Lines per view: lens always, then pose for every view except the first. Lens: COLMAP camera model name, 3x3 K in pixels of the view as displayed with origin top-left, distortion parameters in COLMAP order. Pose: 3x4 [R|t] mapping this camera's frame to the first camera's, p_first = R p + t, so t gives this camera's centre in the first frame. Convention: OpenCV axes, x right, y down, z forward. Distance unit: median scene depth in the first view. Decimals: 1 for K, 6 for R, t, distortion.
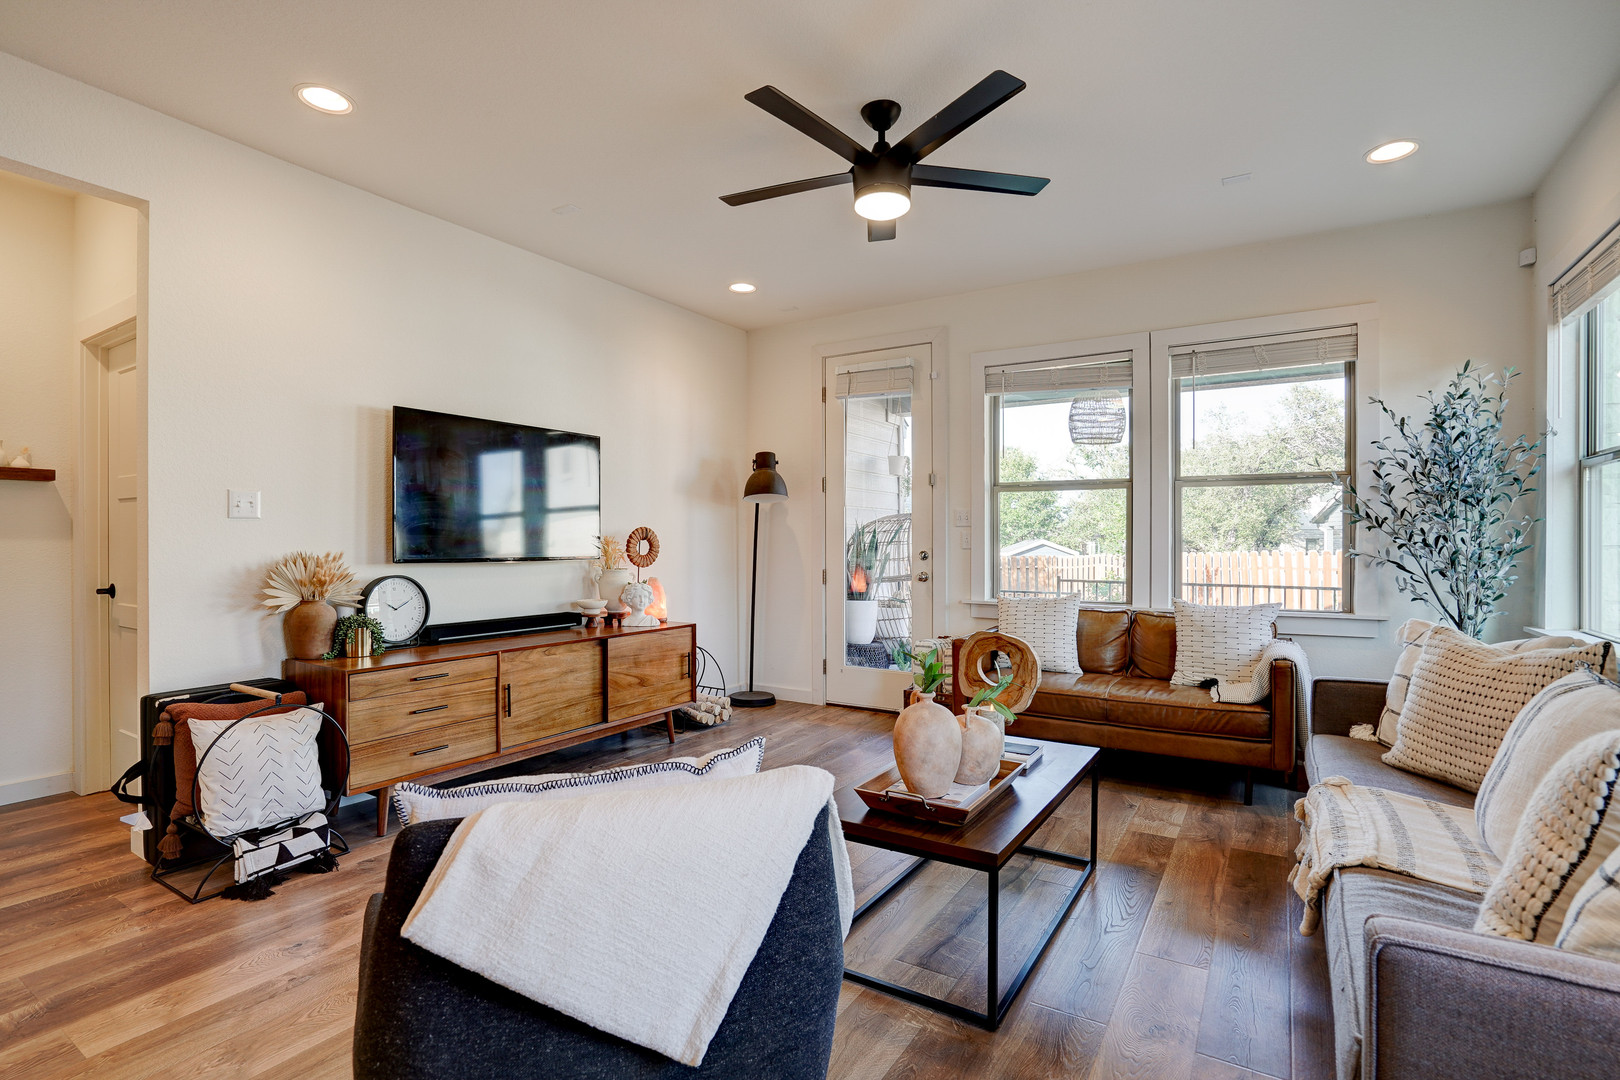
lens RADIAL K [[774.1, 0, 803.1], [0, 774.1, 544.5], [0, 0, 1]] dist [-0.048826, 0.021810]
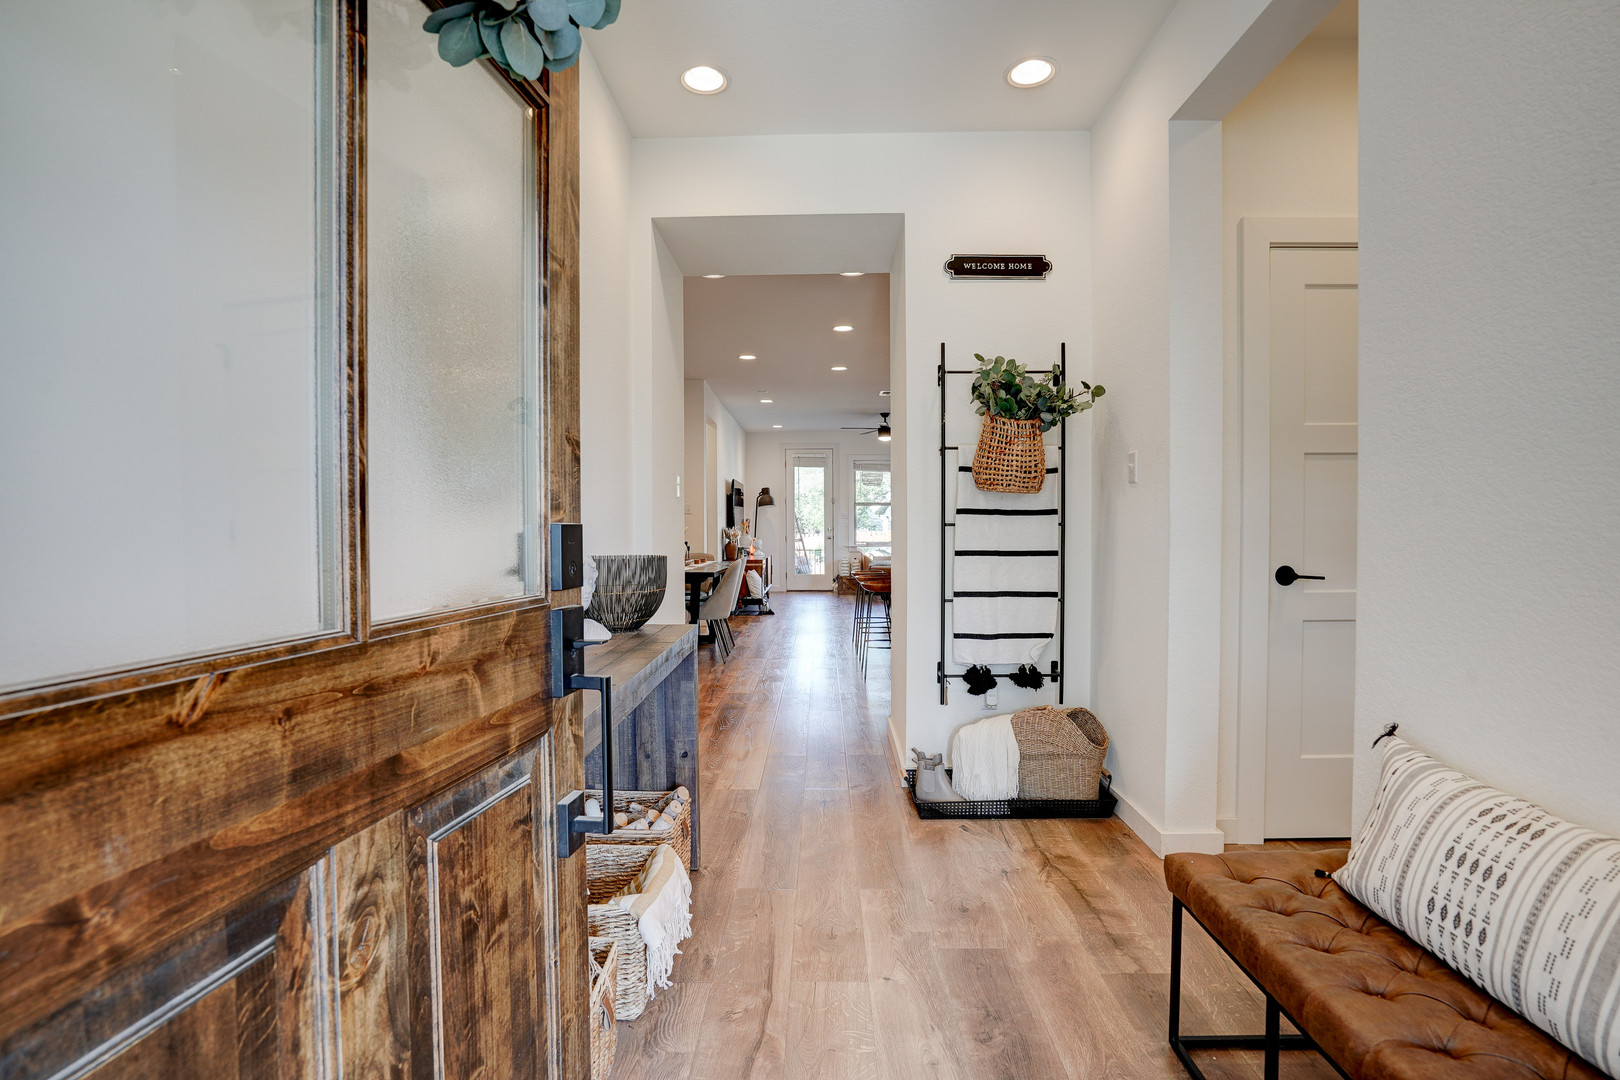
lens RADIAL K [[762.9, 0, 815.0], [0, 762.9, 548.0], [0, 0, 1]] dist [-0.013919, 0.000832]
pose [[0.850946, -0.019563, 0.524888, -1.752515], [0.009428, 0.999714, 0.021975, 0.027874], [-0.525168, -0.013751, 0.850887, -1.677409]]
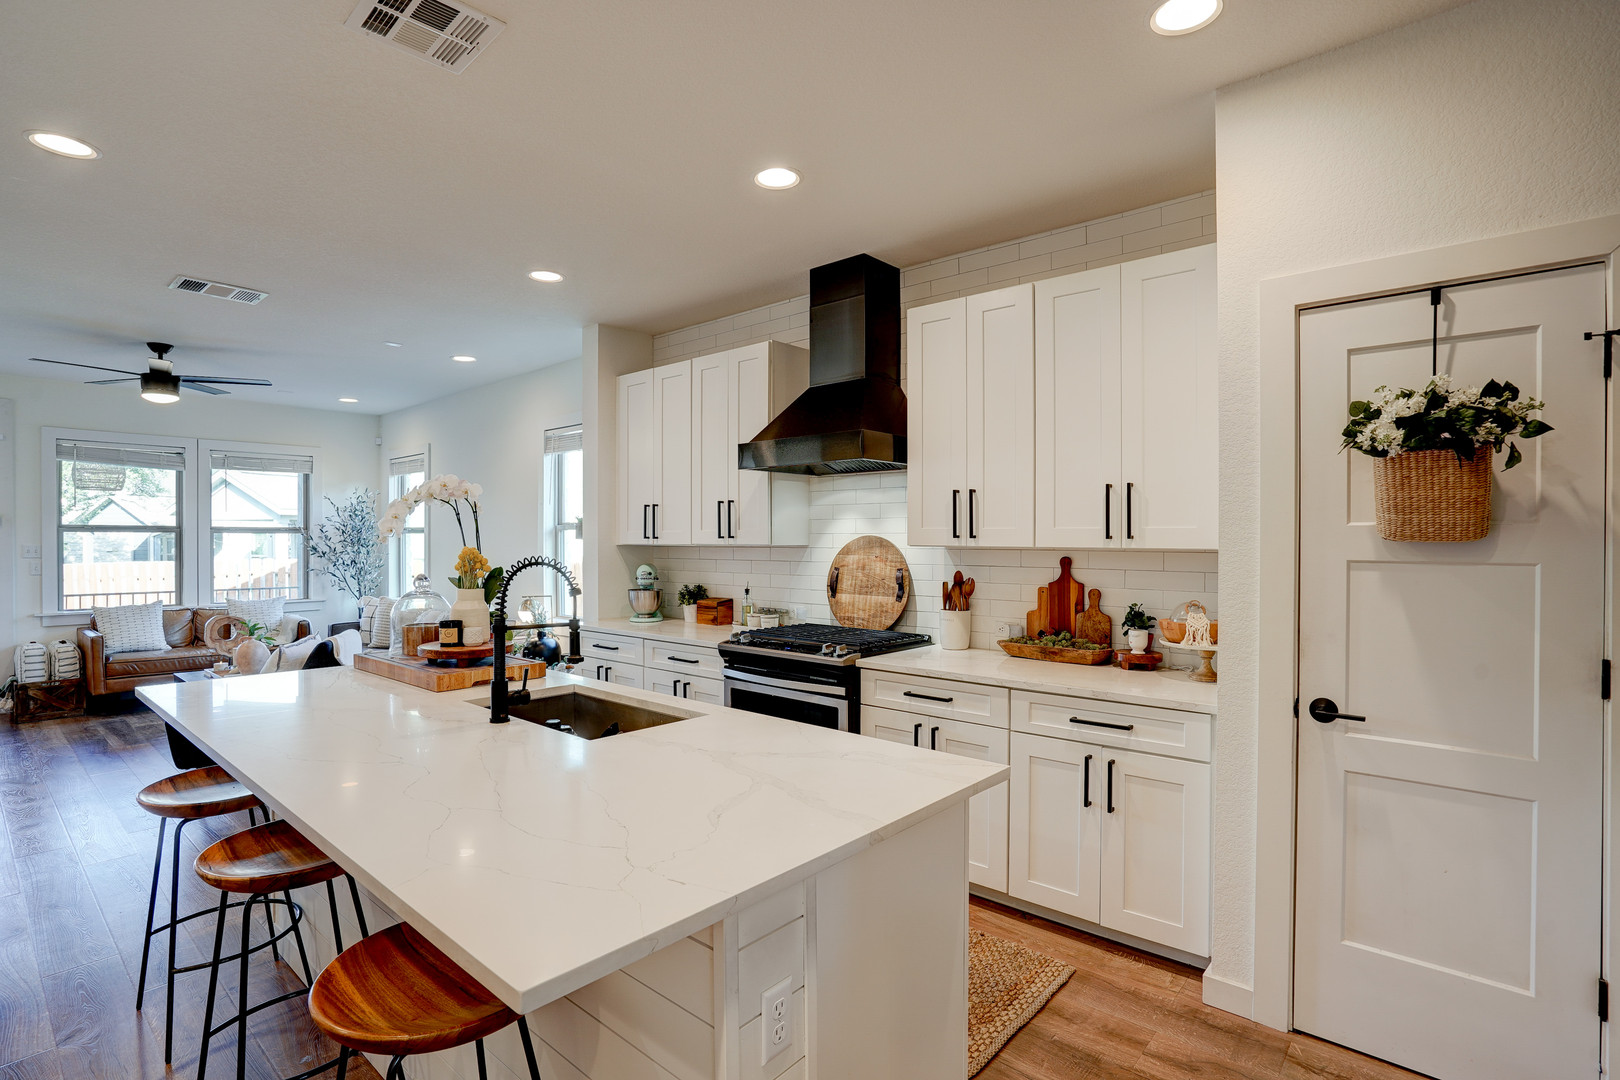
lens RADIAL K [[774.1, 0, 803.1], [0, 774.1, 544.5], [0, 0, 1]] dist [-0.048826, 0.021810]
pose [[0.155794, -0.008610, 0.987752, -1.135663], [0.005160, 0.999955, 0.007903, -0.066632], [-0.987776, 0.003866, 0.155832, -0.652113]]
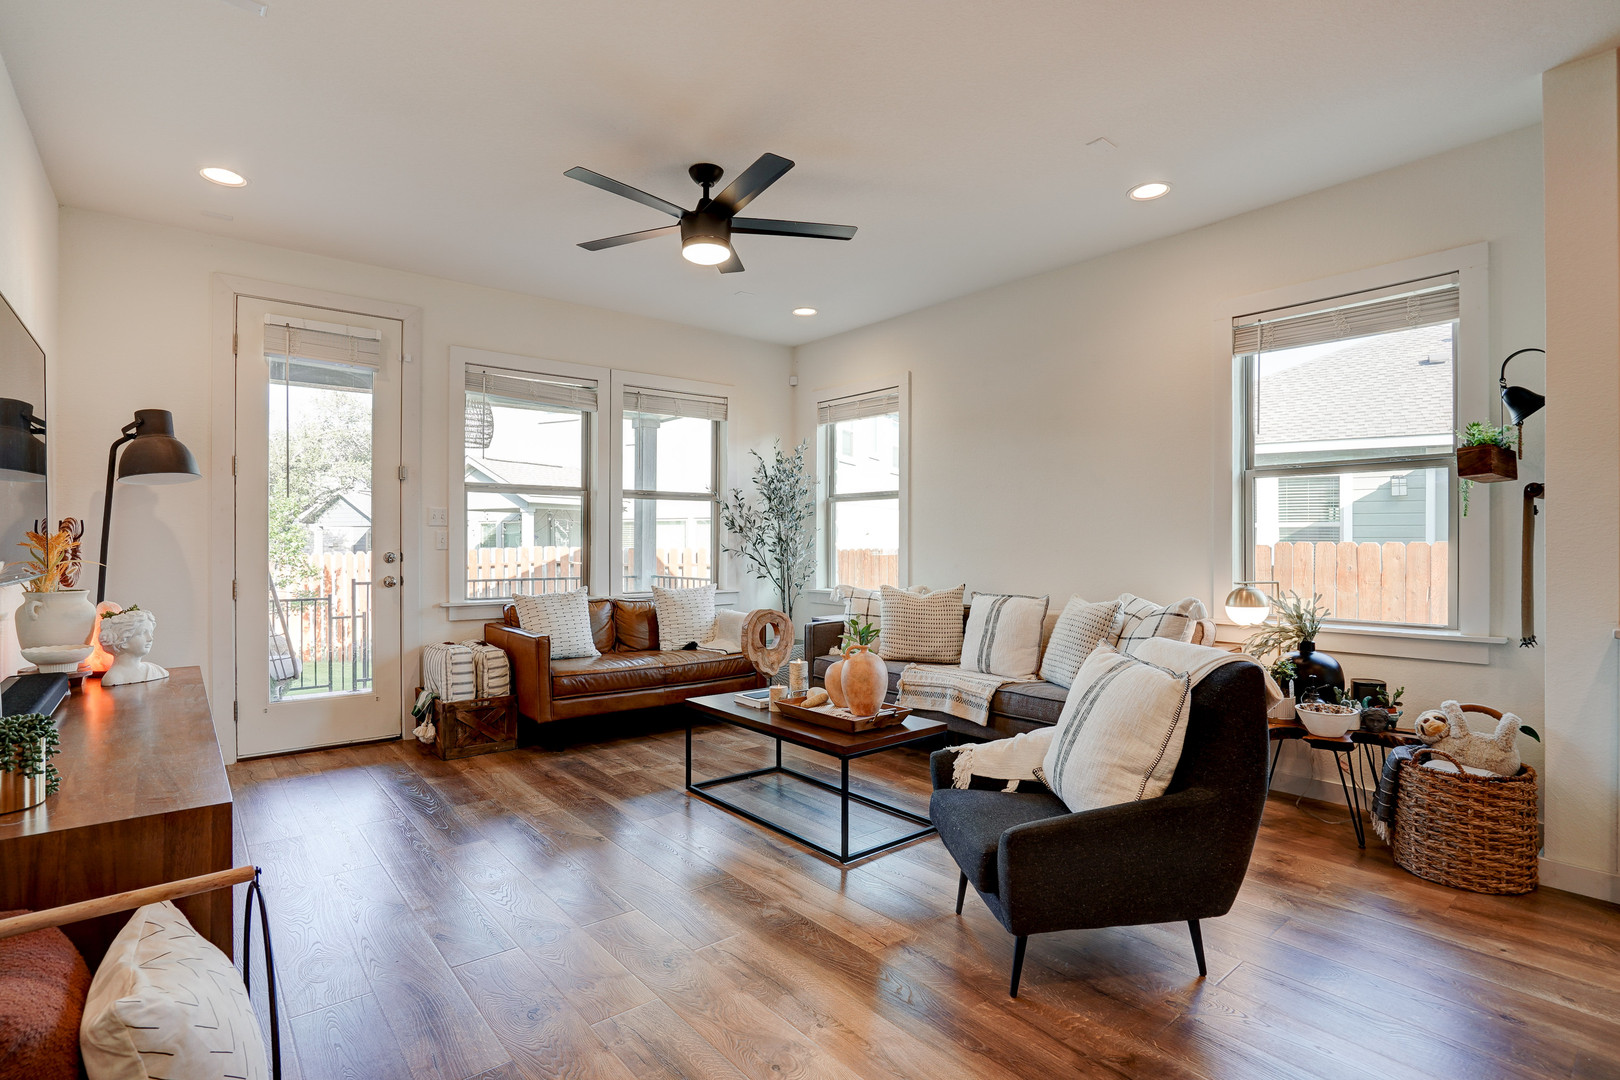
lens RADIAL K [[781.7, 0, 809.2], [0, 781.7, 546.1], [0, 0, 1]] dist [-0.044991, 0.000495]
pose [[0.316051, -0.008486, 0.948704, -0.733543], [0.002952, 0.999964, 0.007961, -0.006498], [-0.948737, 0.000285, 0.316065, 0.363687]]
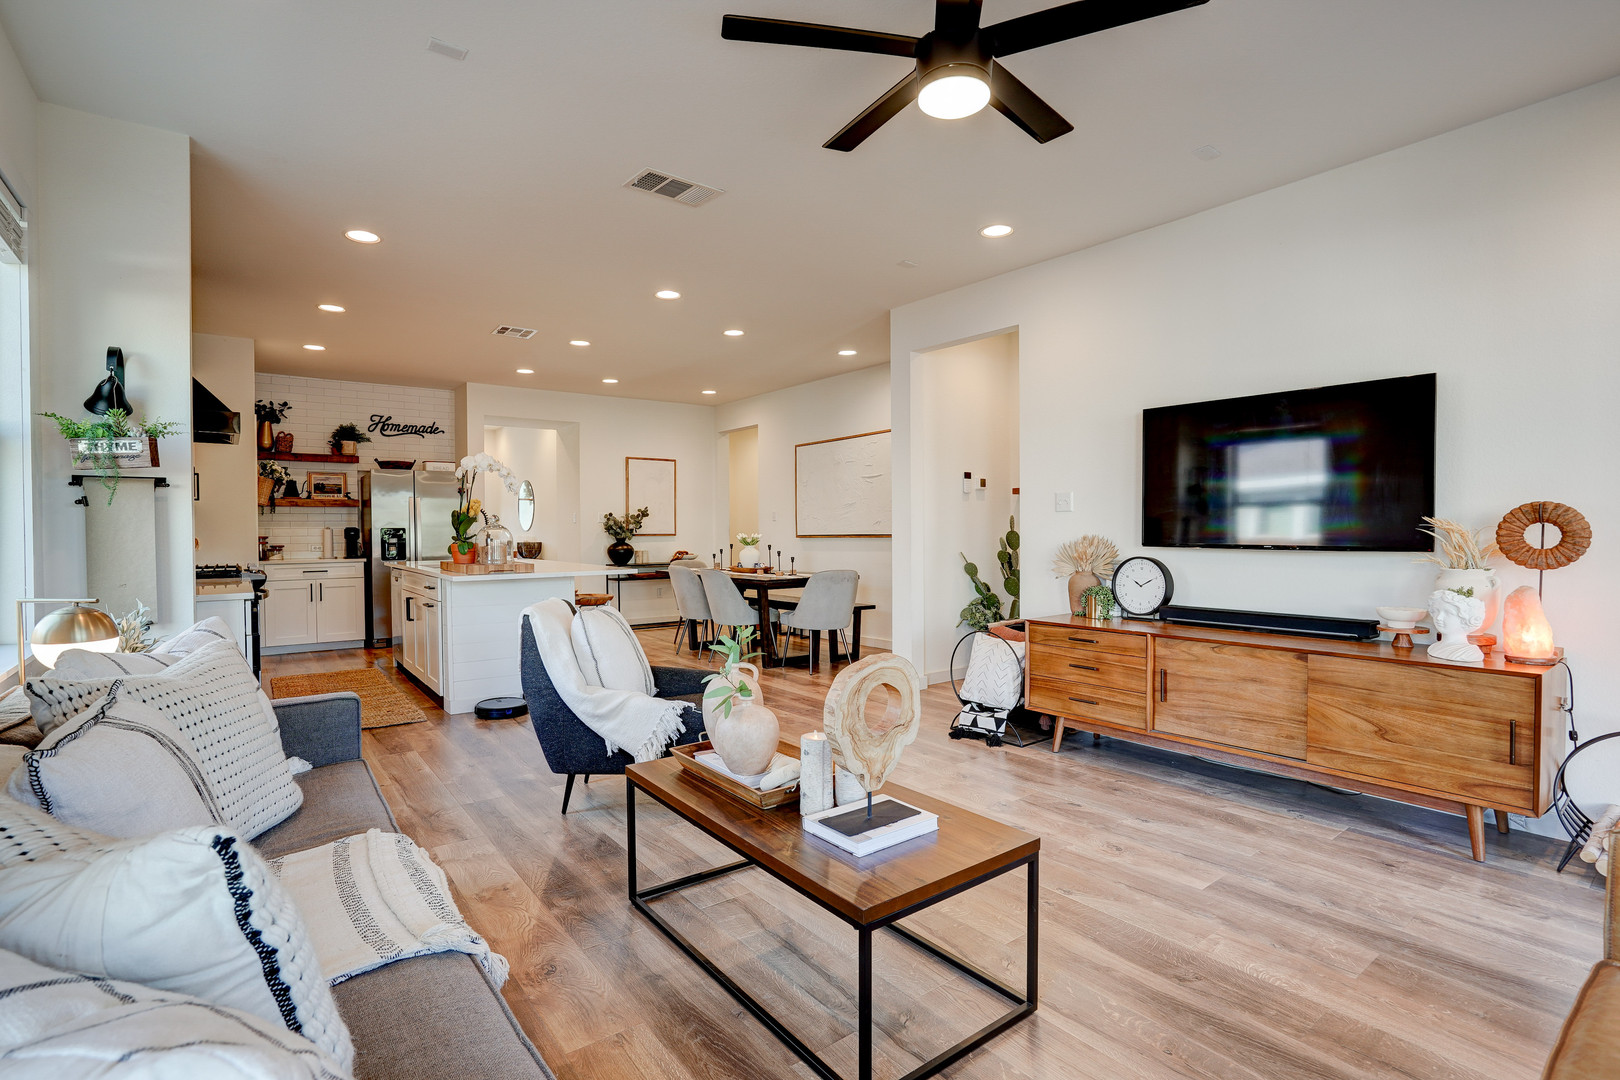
lens RADIAL K [[774.1, 0, 803.1], [0, 774.1, 544.5], [0, 0, 1]] dist [-0.048826, 0.021810]
pose [[-0.361938, 0.020133, -0.931985, 0.673019], [0.003636, 0.999790, 0.020186, -0.003133], [0.932195, 0.003917, -0.361935, 0.864171]]
